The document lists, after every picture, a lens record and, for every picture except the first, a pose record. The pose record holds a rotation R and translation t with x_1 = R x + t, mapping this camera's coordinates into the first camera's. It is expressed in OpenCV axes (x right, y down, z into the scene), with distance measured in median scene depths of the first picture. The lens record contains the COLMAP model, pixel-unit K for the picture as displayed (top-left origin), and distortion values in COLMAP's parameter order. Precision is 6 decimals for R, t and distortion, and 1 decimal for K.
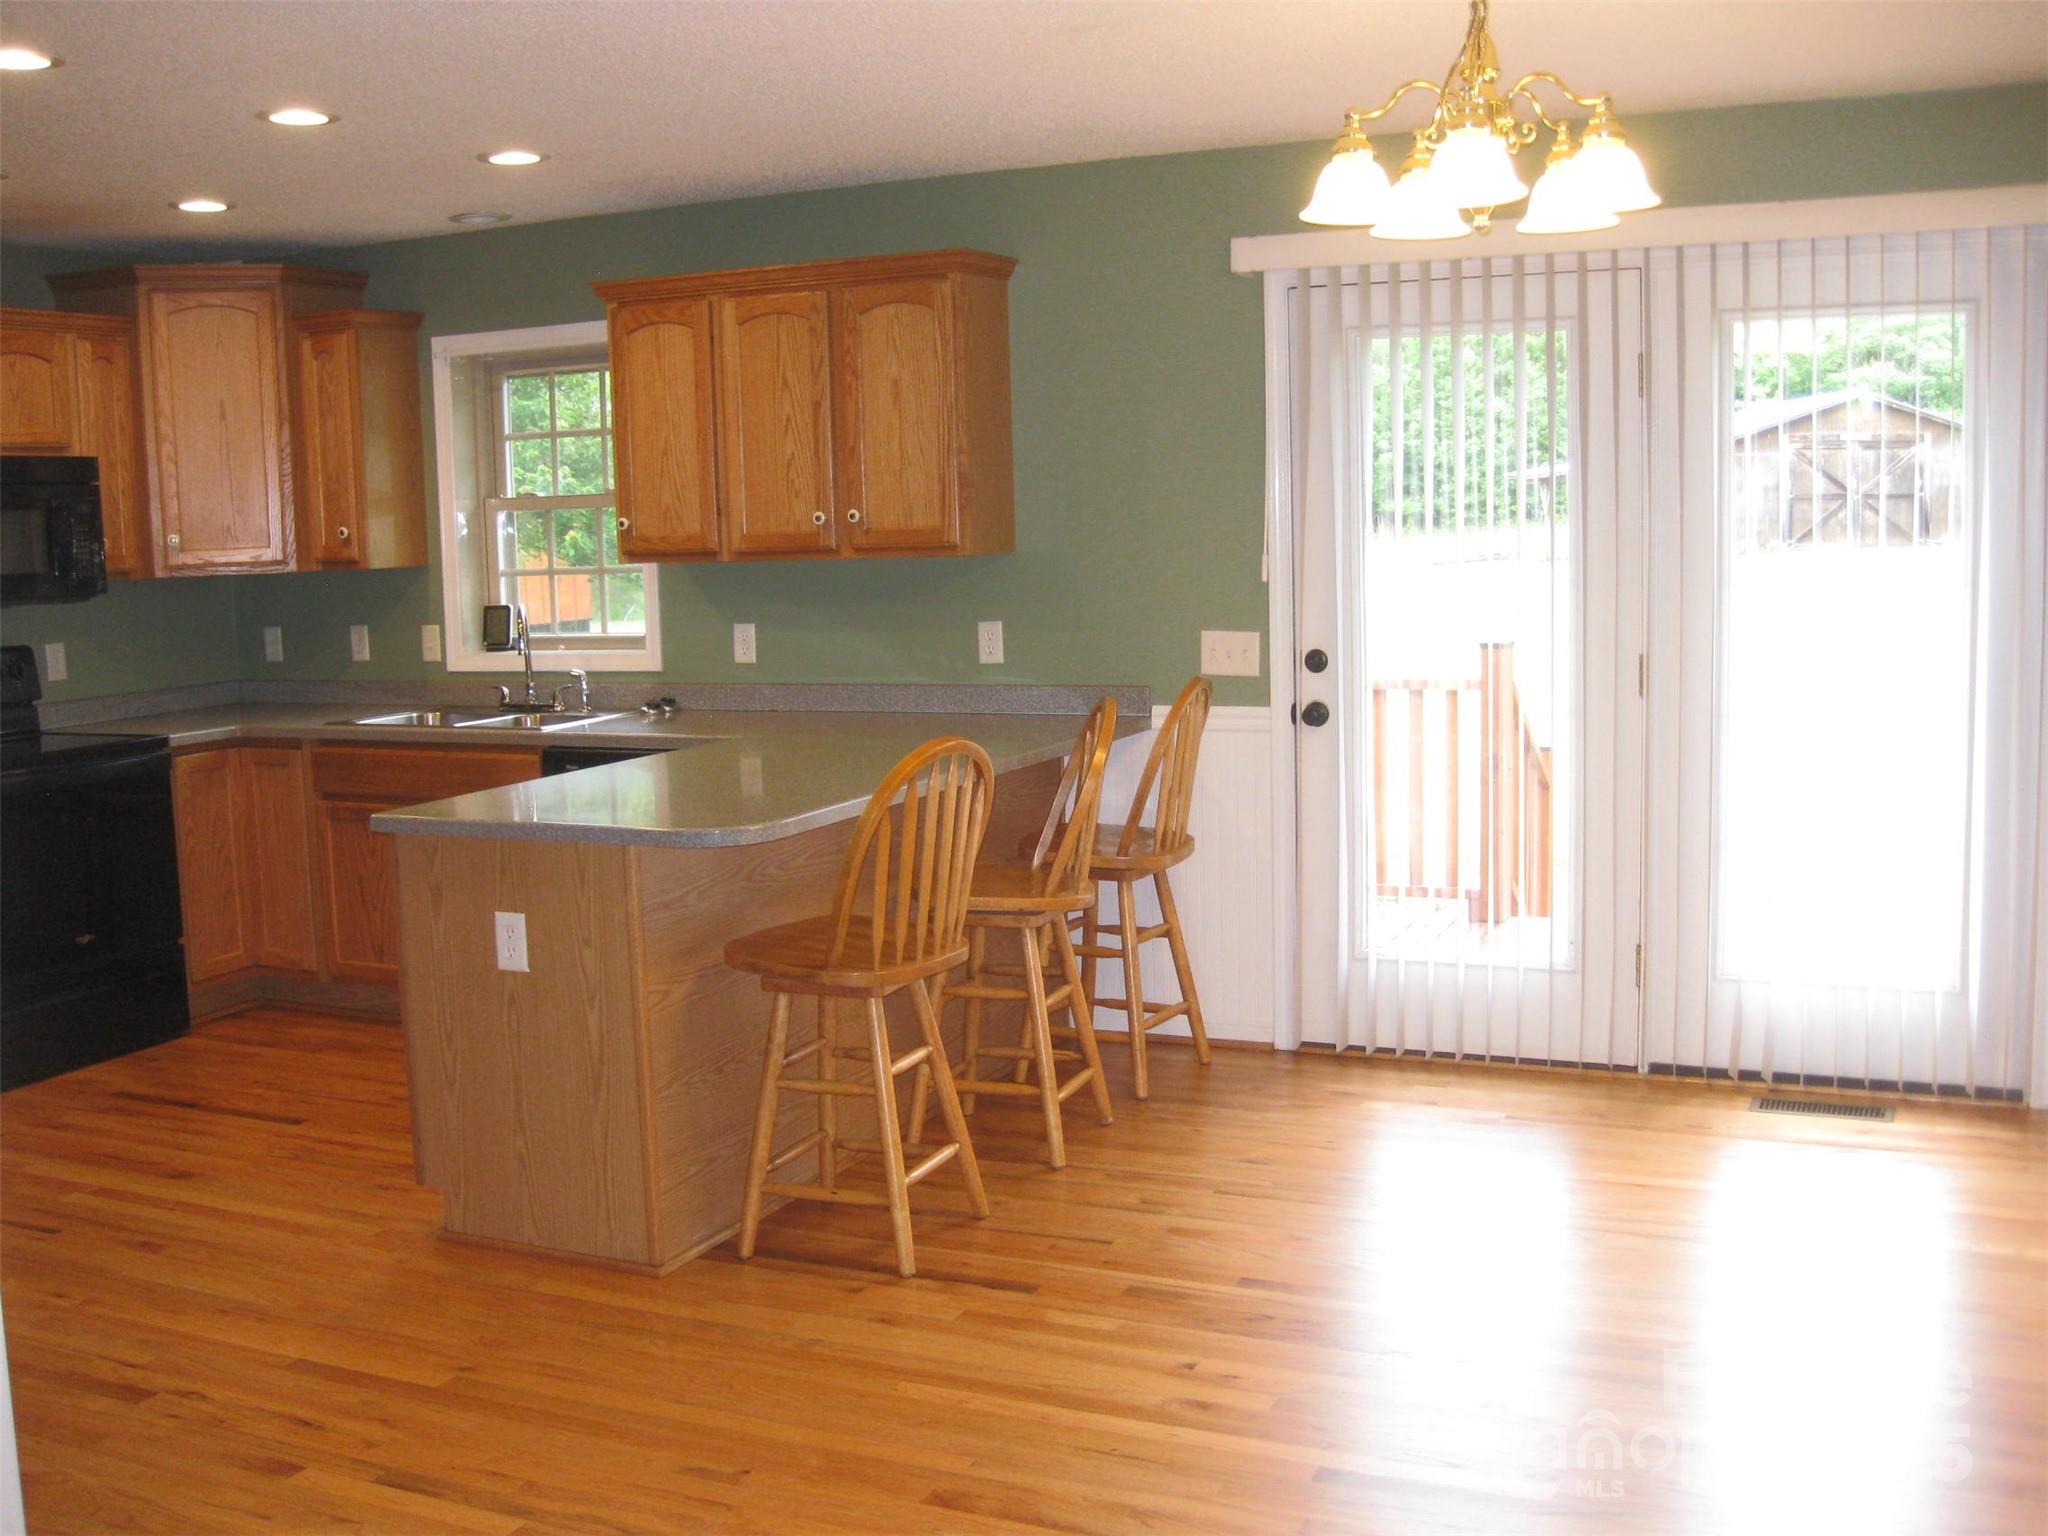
lens RADIAL K [[2083.9, 0, 1024.0], [0, 2083.9, 768.0], [0, 0, 1]] dist [-0.185697, 0.159496]
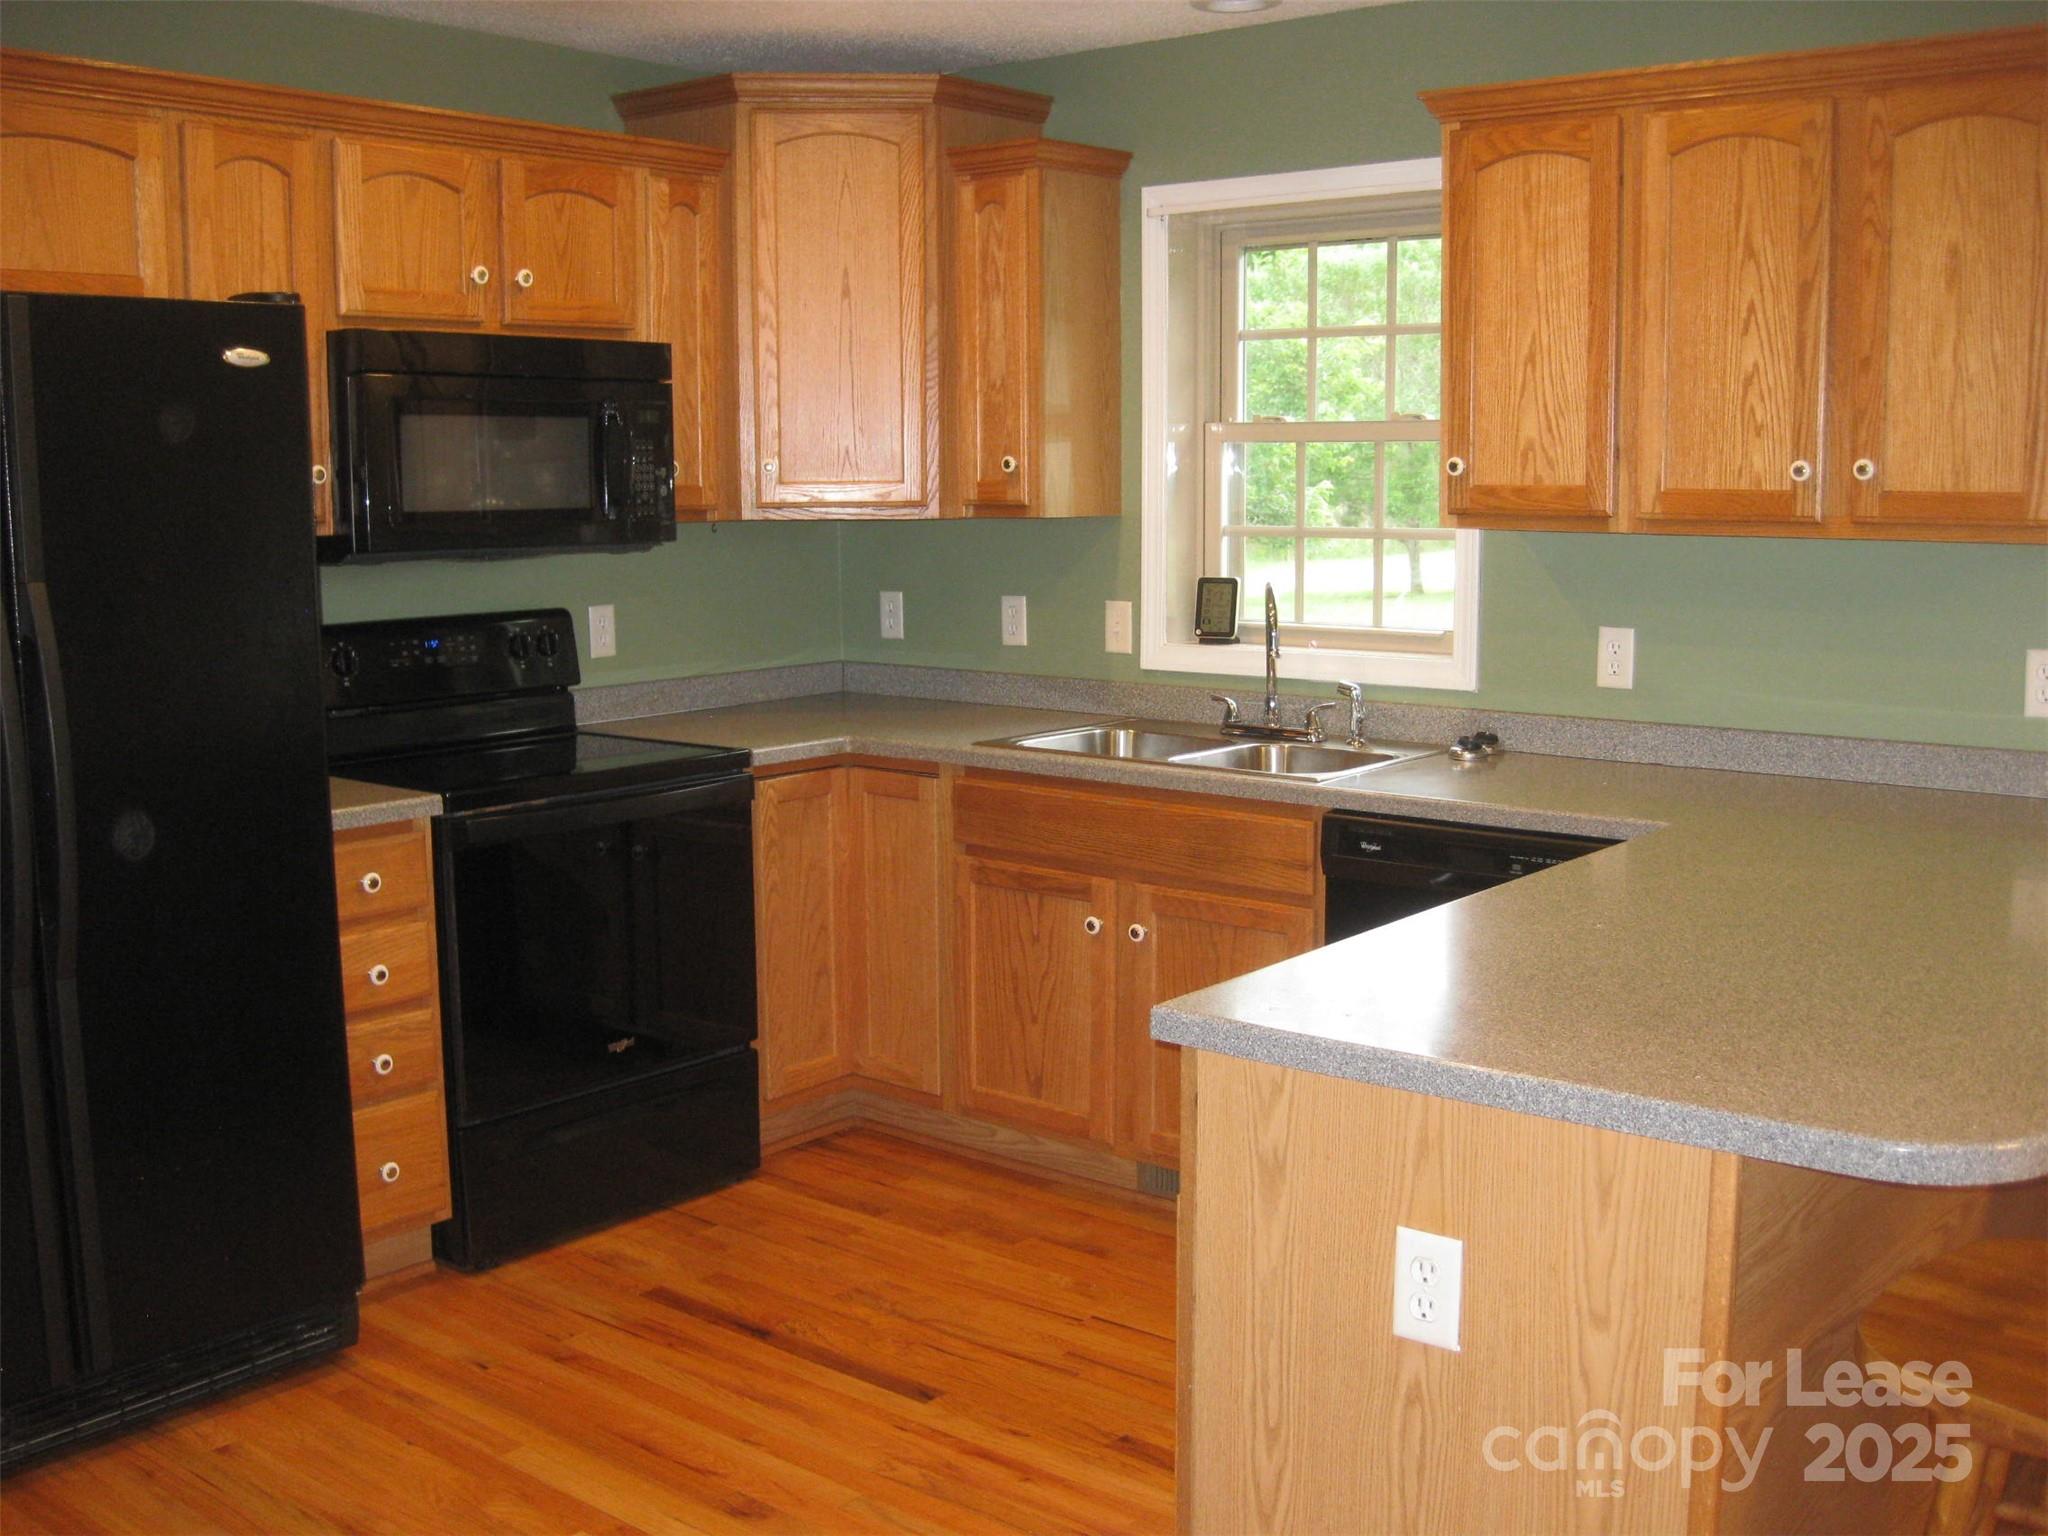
lens RADIAL K [[2083.9, 0, 1024.0], [0, 2083.9, 768.0], [0, 0, 1]] dist [-0.185697, 0.159496]
pose [[0.966666, 0.059073, -0.249131, -0.151866], [-0.053101, 0.998119, 0.030633, -0.035505], [0.250472, -0.016383, 0.967985, 0.329052]]
